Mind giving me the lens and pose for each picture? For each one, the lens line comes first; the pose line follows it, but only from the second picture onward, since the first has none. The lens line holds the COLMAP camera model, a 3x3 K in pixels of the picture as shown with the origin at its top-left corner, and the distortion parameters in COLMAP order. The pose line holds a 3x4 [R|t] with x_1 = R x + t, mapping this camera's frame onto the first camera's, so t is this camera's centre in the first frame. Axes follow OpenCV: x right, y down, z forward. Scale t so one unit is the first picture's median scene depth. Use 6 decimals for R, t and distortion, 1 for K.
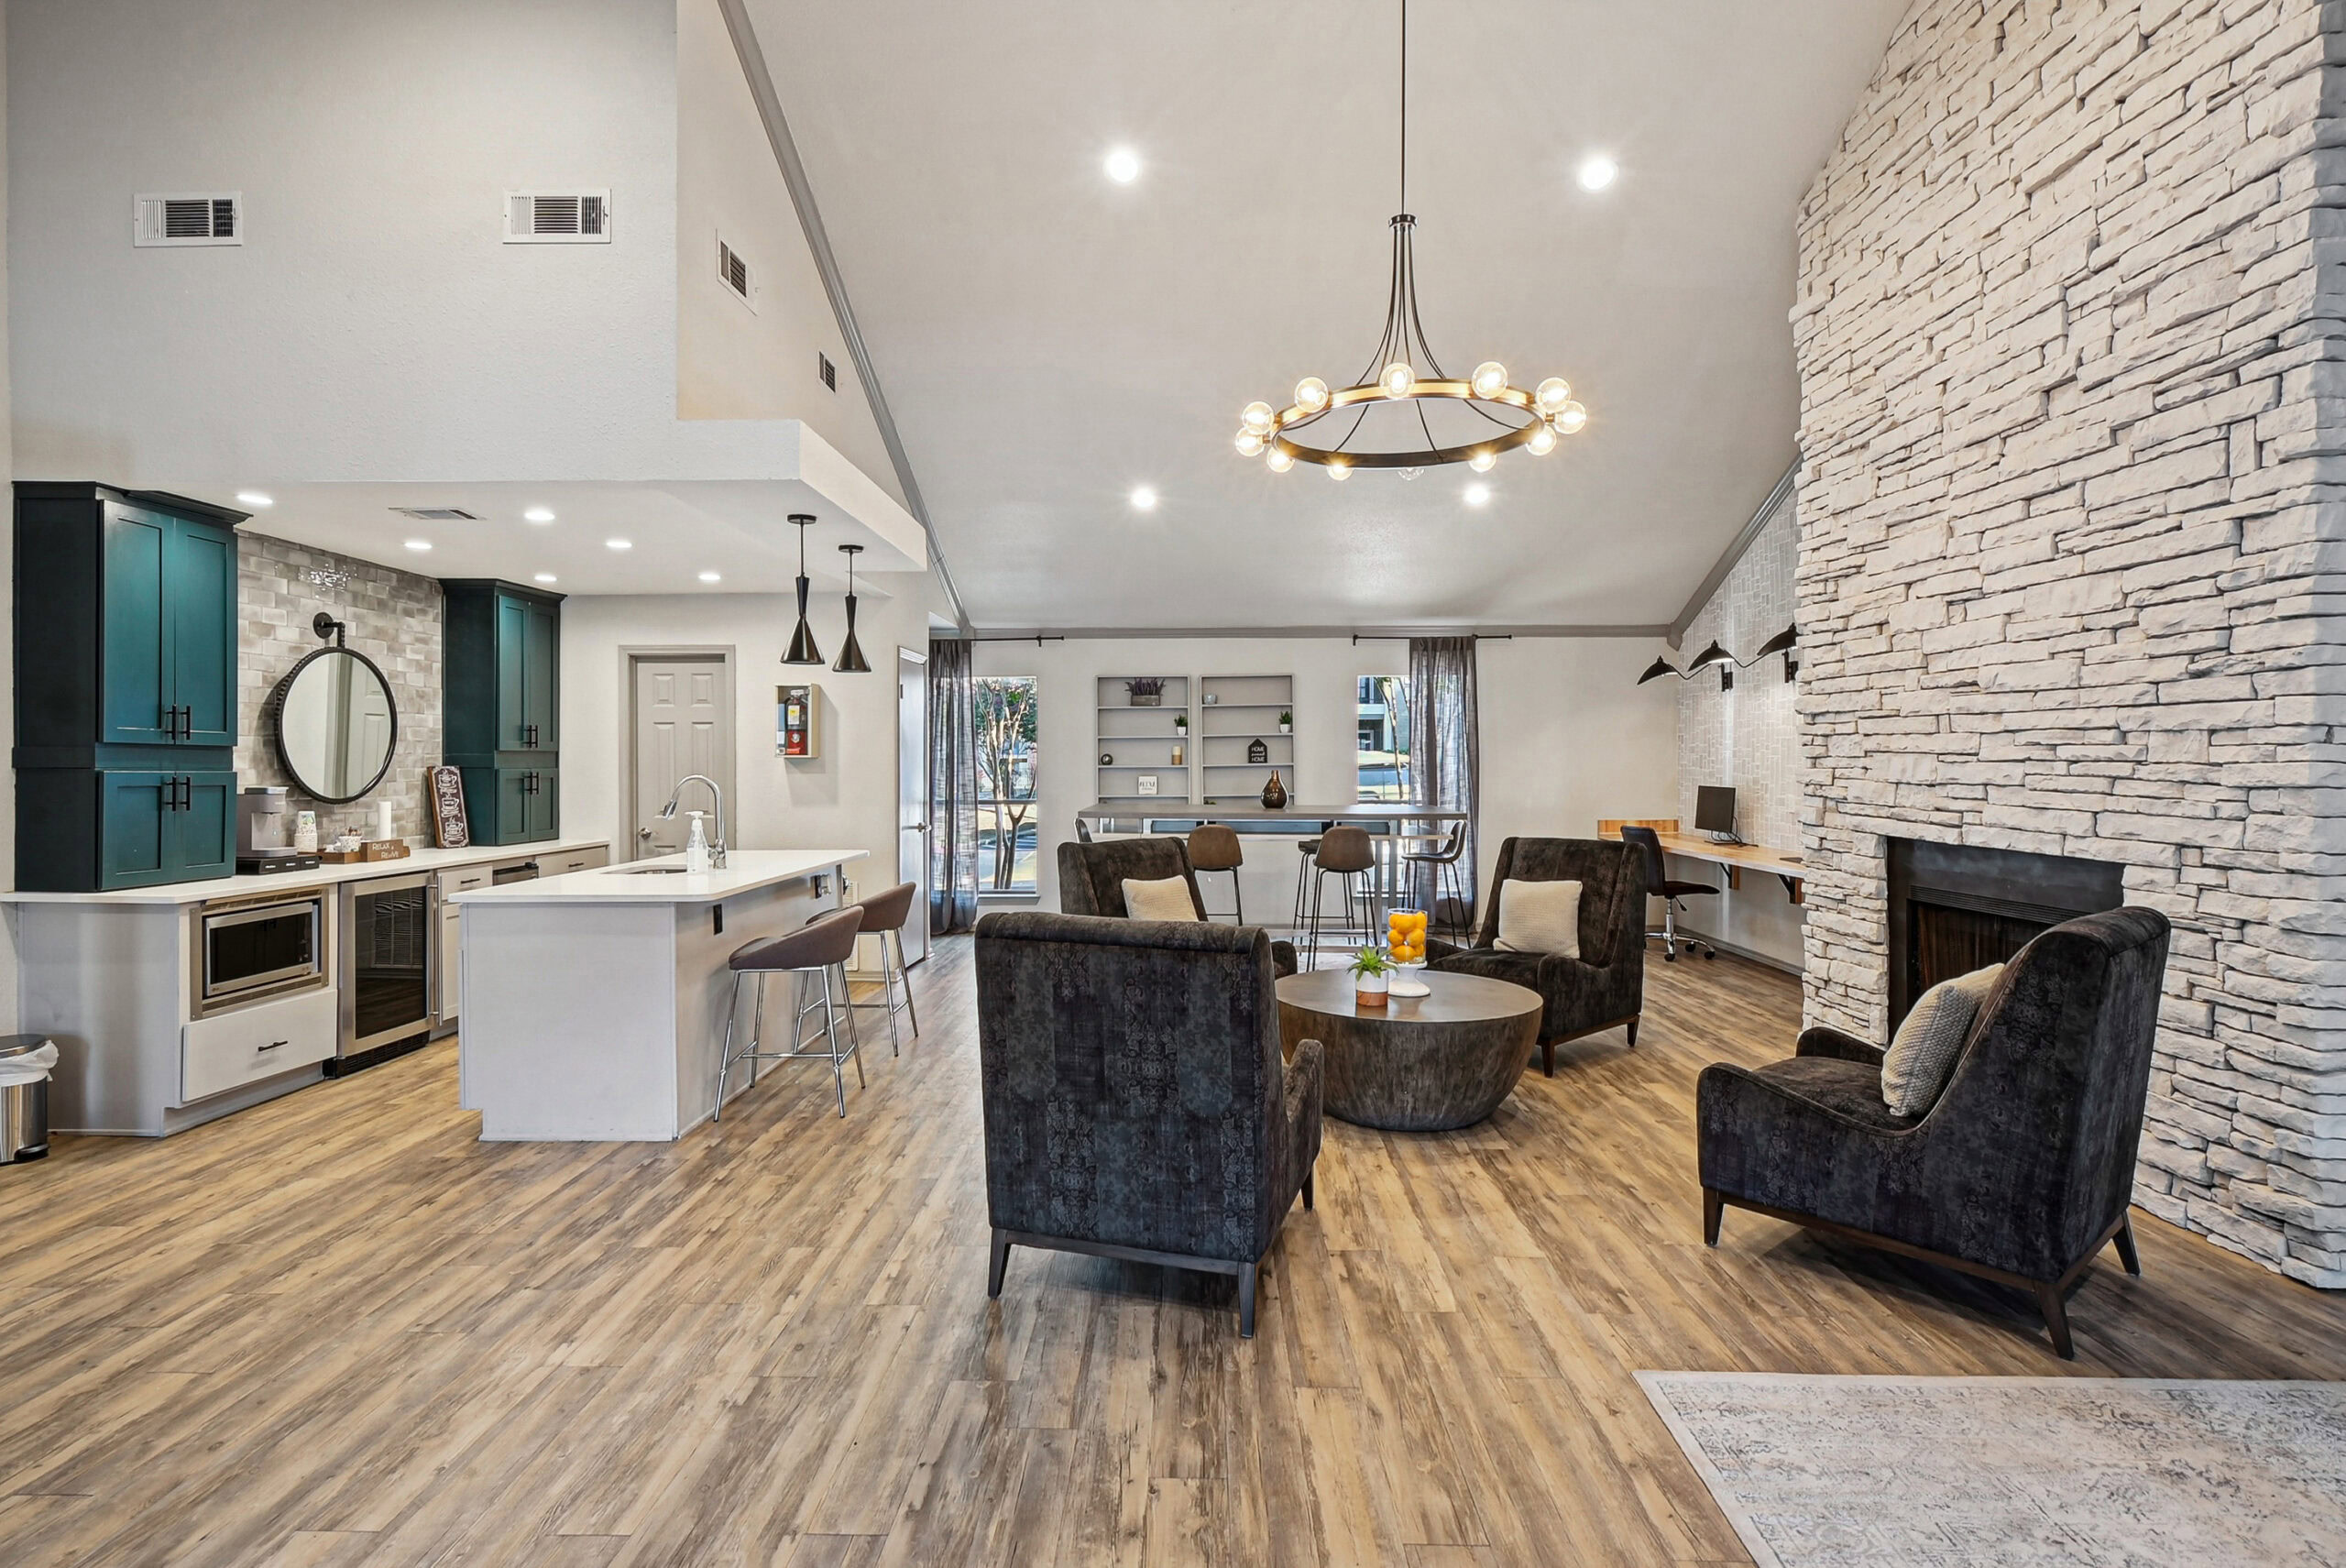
lens RADIAL K [[1157.3, 0, 1164.2], [0, 1157.3, 780.2], [0, 0, 1]] dist [0.005166, -0.003775]
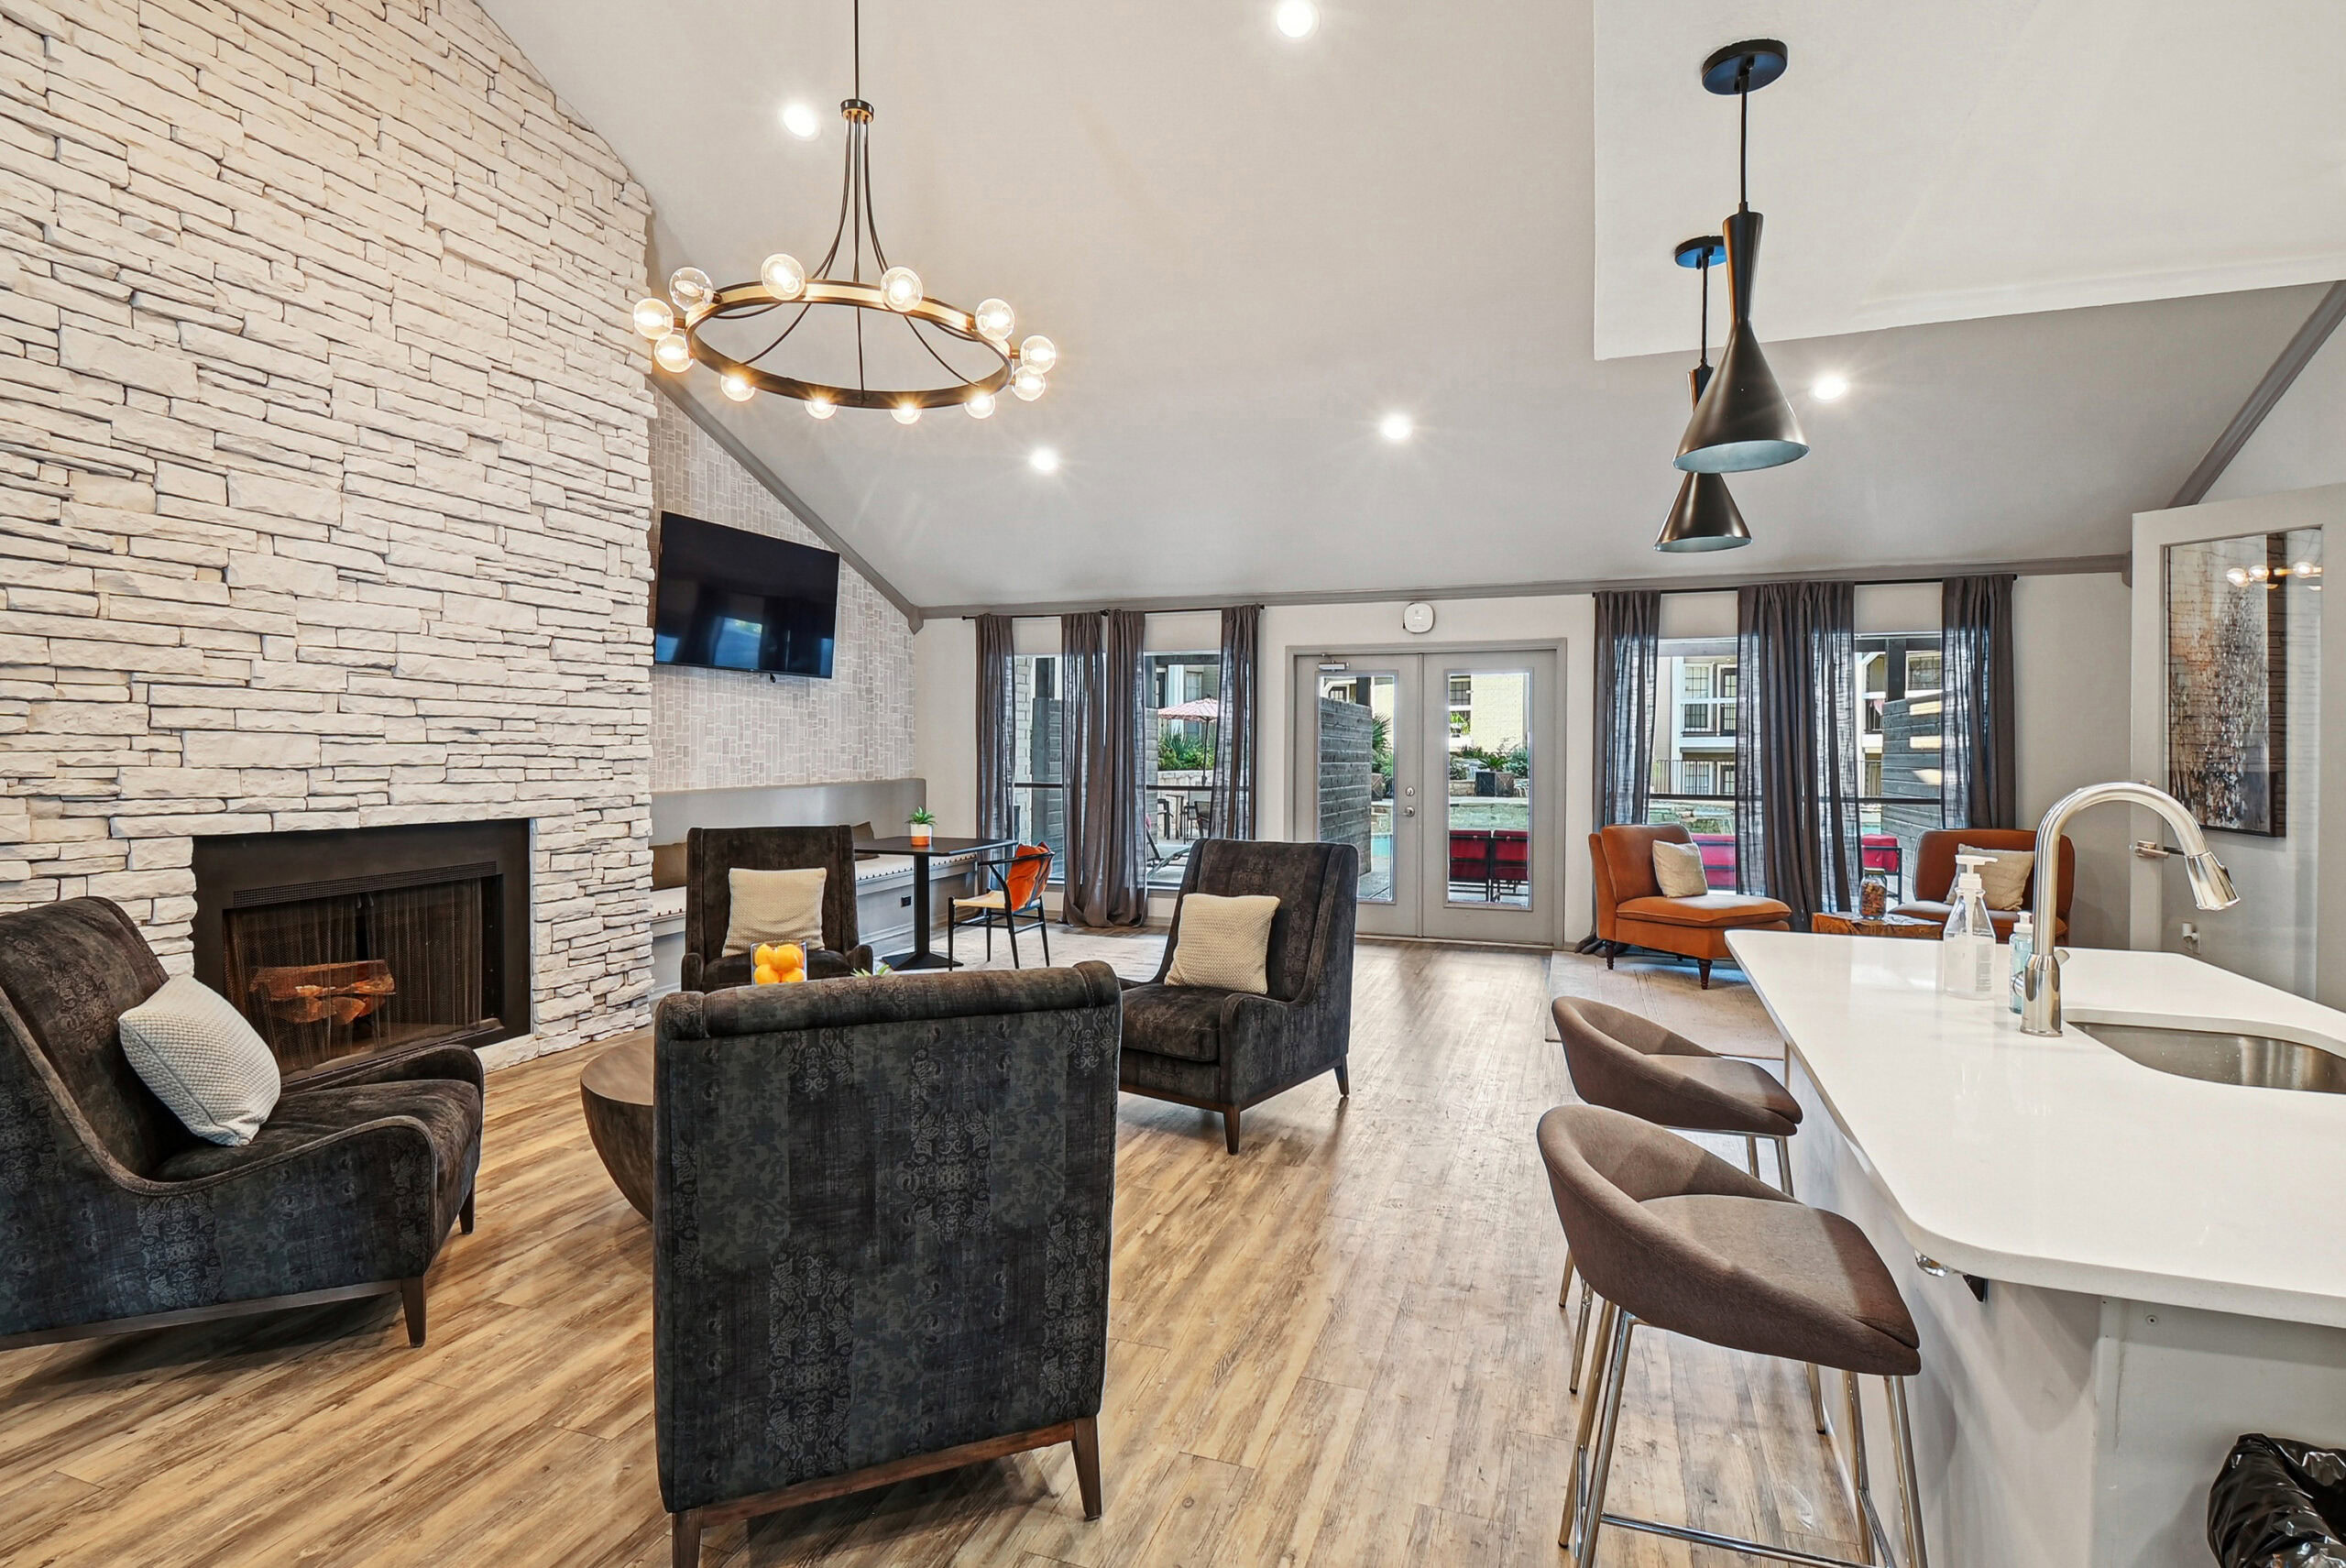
lens RADIAL K [[1157.3, 0, 1176.2], [0, 1157.3, 768.0], [0, 0, 1]] dist [0.005166, -0.003775]
pose [[-0.948847, -0.005945, 0.315681, -0.337384], [0.003935, 0.999522, 0.030651, -0.026762], [-0.315713, 0.030326, -0.948370, 2.050763]]
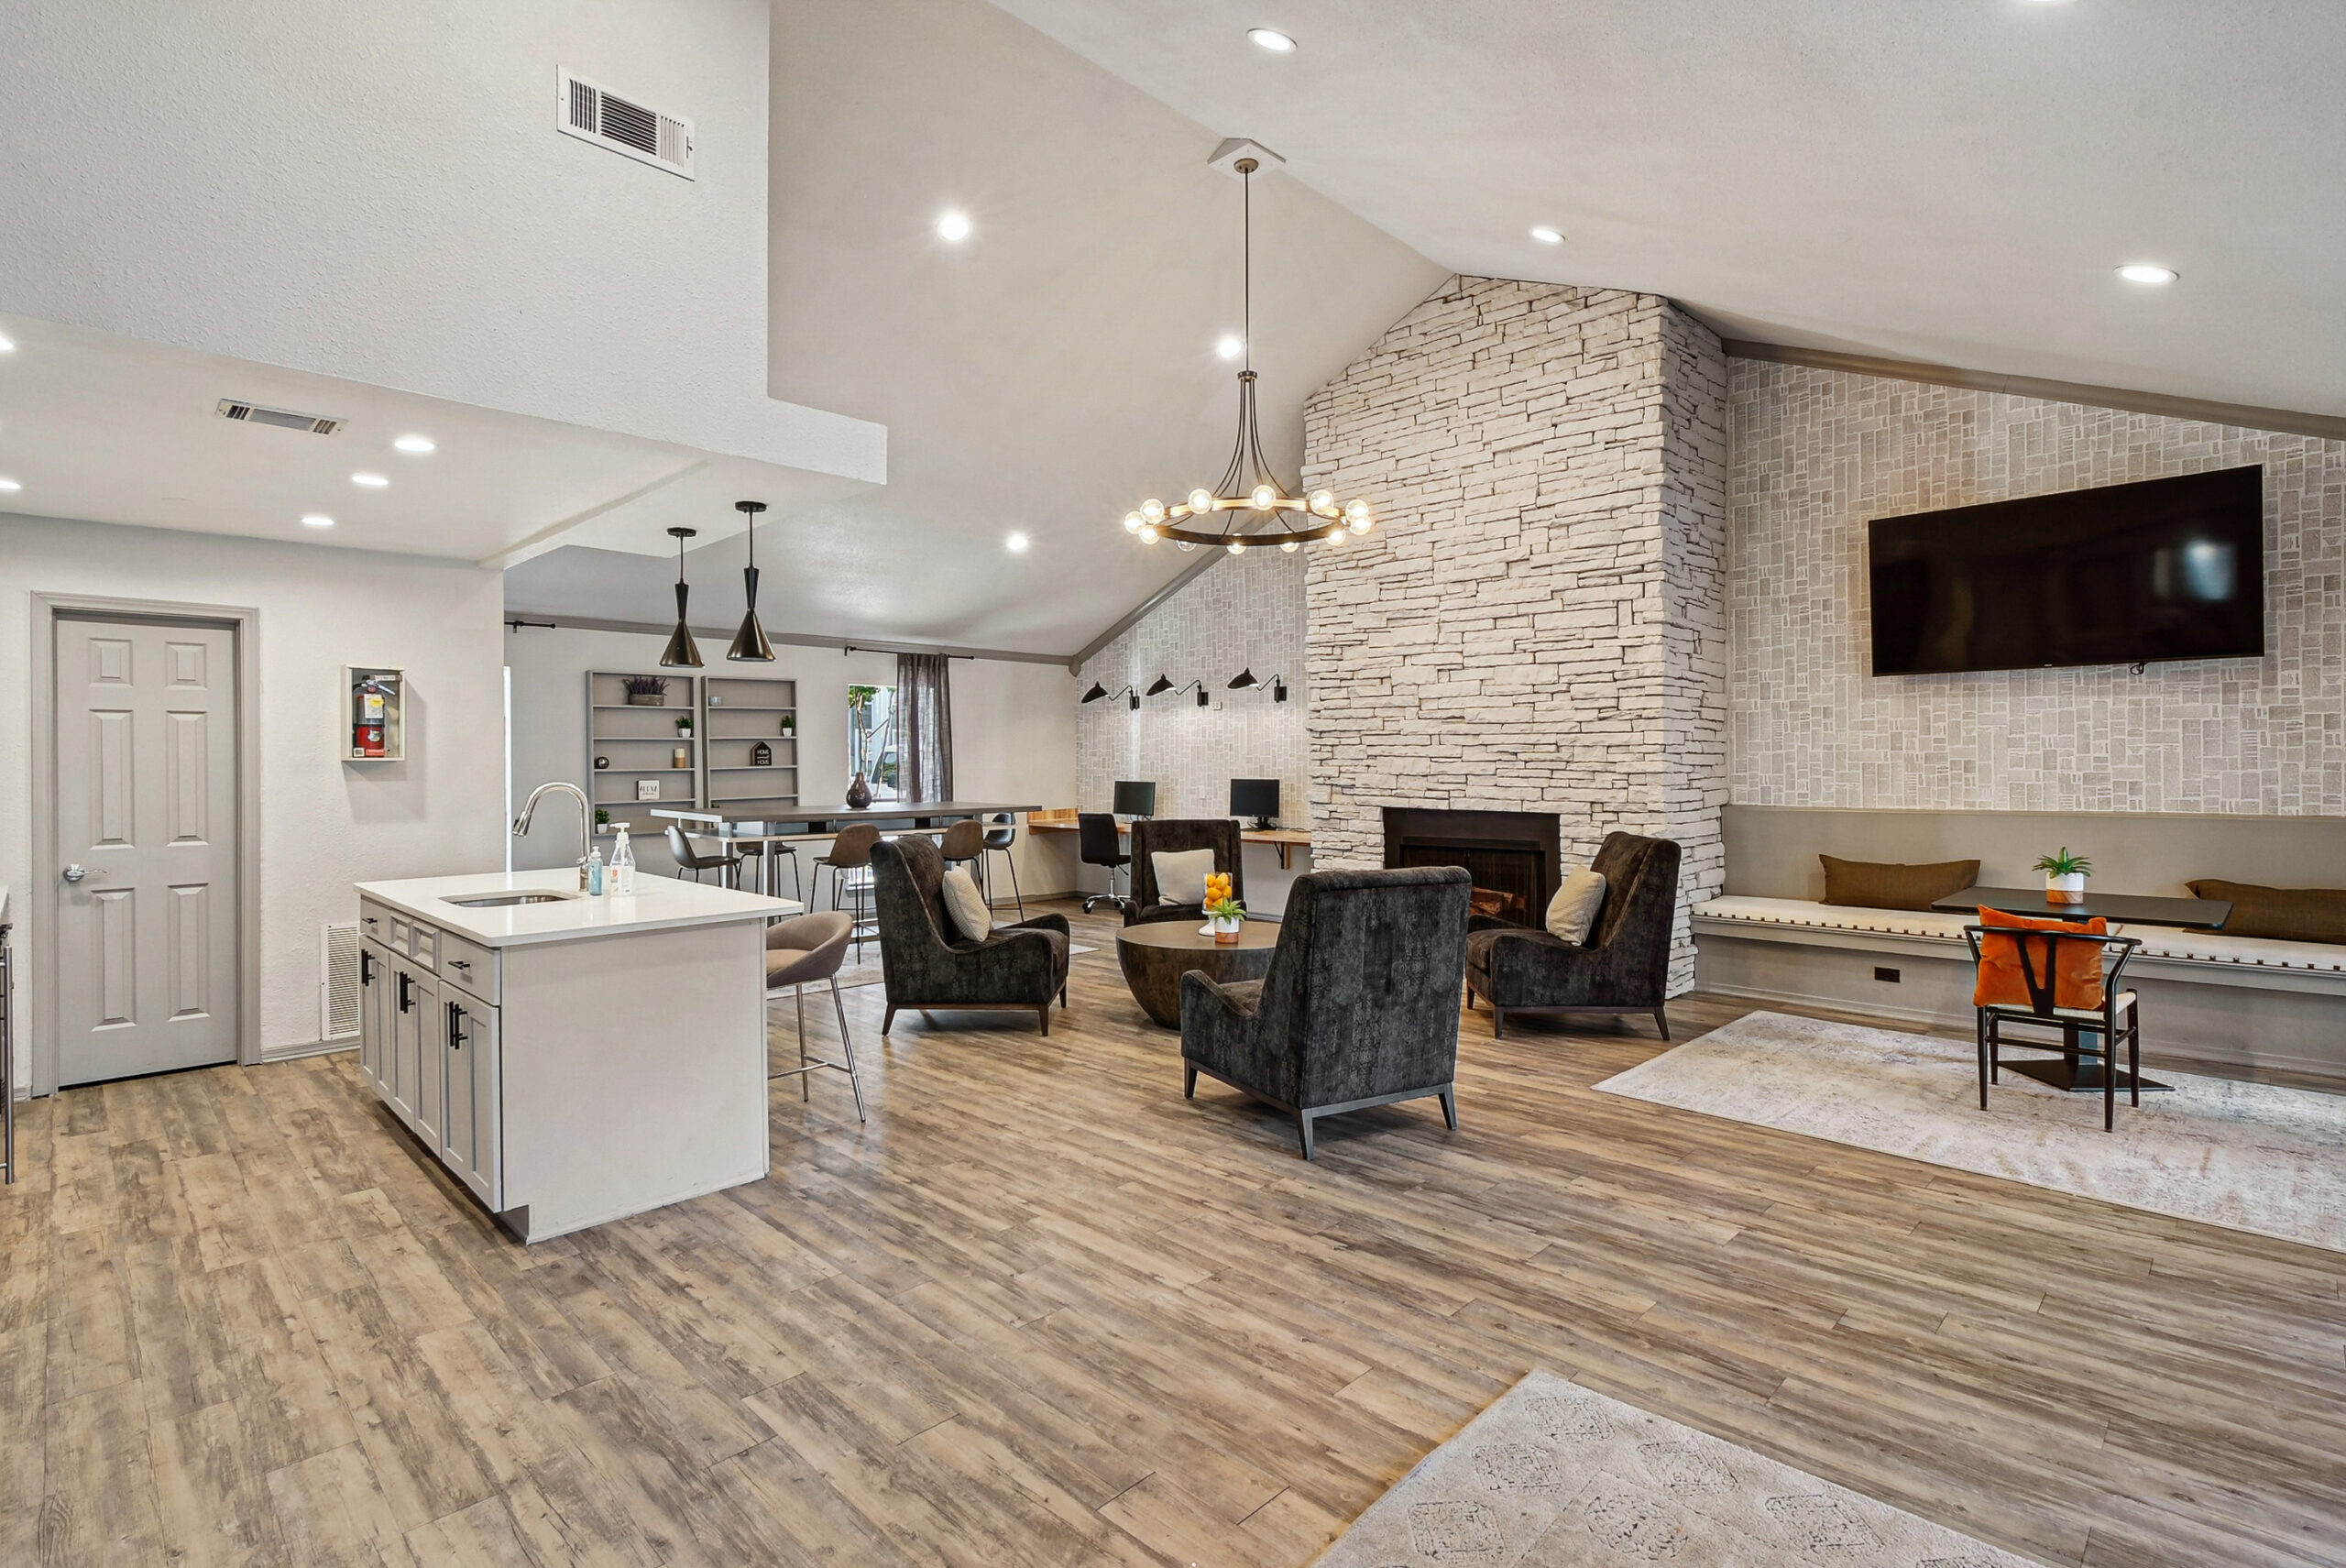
lens RADIAL K [[1117.1, 0, 1176.4], [0, 1117.1, 764.9], [0, 0, 1]] dist [-0.000781, 0.001391]
pose [[0.686391, -0.004245, 0.727220, -0.975854], [0.015456, 0.999842, -0.008752, -0.003500], [-0.727068, 0.017247, 0.686349, 0.172619]]
